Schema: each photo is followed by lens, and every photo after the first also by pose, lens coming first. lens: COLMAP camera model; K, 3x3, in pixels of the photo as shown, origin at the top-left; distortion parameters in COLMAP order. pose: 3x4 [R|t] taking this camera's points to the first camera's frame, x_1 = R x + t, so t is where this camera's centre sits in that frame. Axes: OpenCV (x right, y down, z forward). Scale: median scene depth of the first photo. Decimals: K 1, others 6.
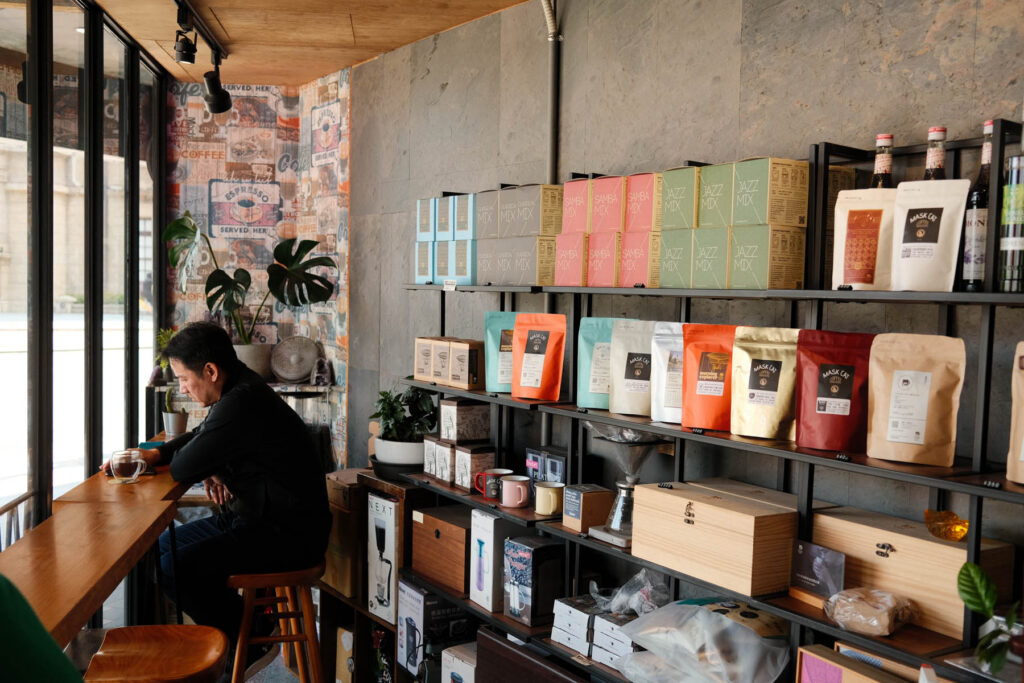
lens RADIAL K [[1046.7, 0, 513.7], [0, 1046.7, 340.5], [0, 0, 1]] dist [-0.014265, 0.000000]
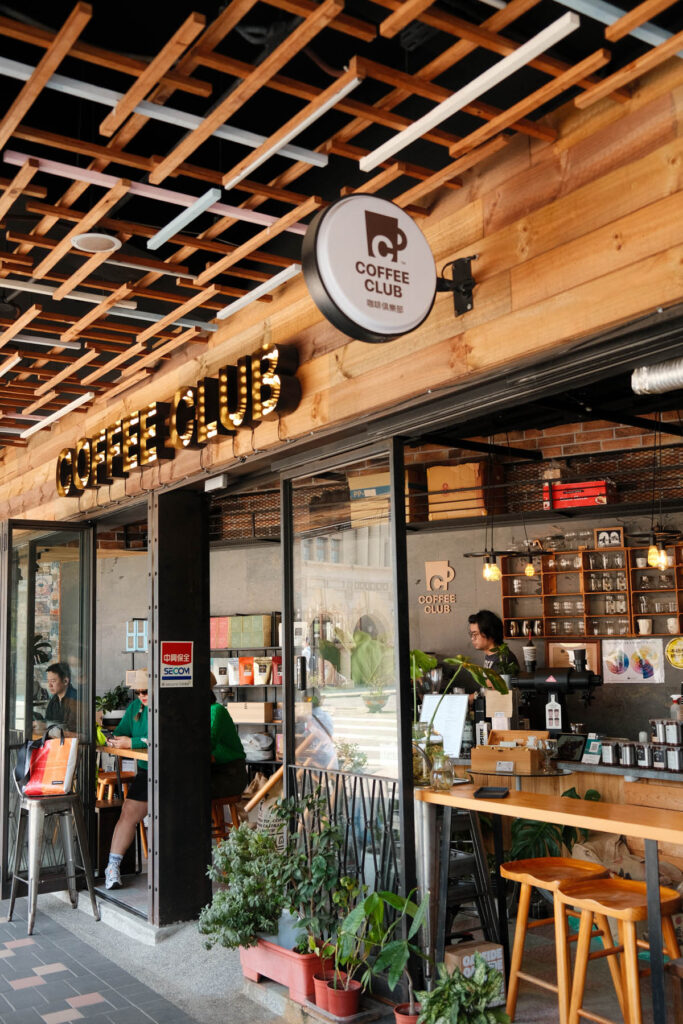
lens RADIAL K [[1046.7, 0, 341.8], [0, 1046.7, 512.3], [0, 0, 1]] dist [-0.014265, 0.000000]
pose [[0.898488, 0.029171, 0.438028, -1.190660], [0.056883, 0.981642, -0.182052, 0.180576], [-0.435297, 0.188488, 0.880335, -2.622664]]
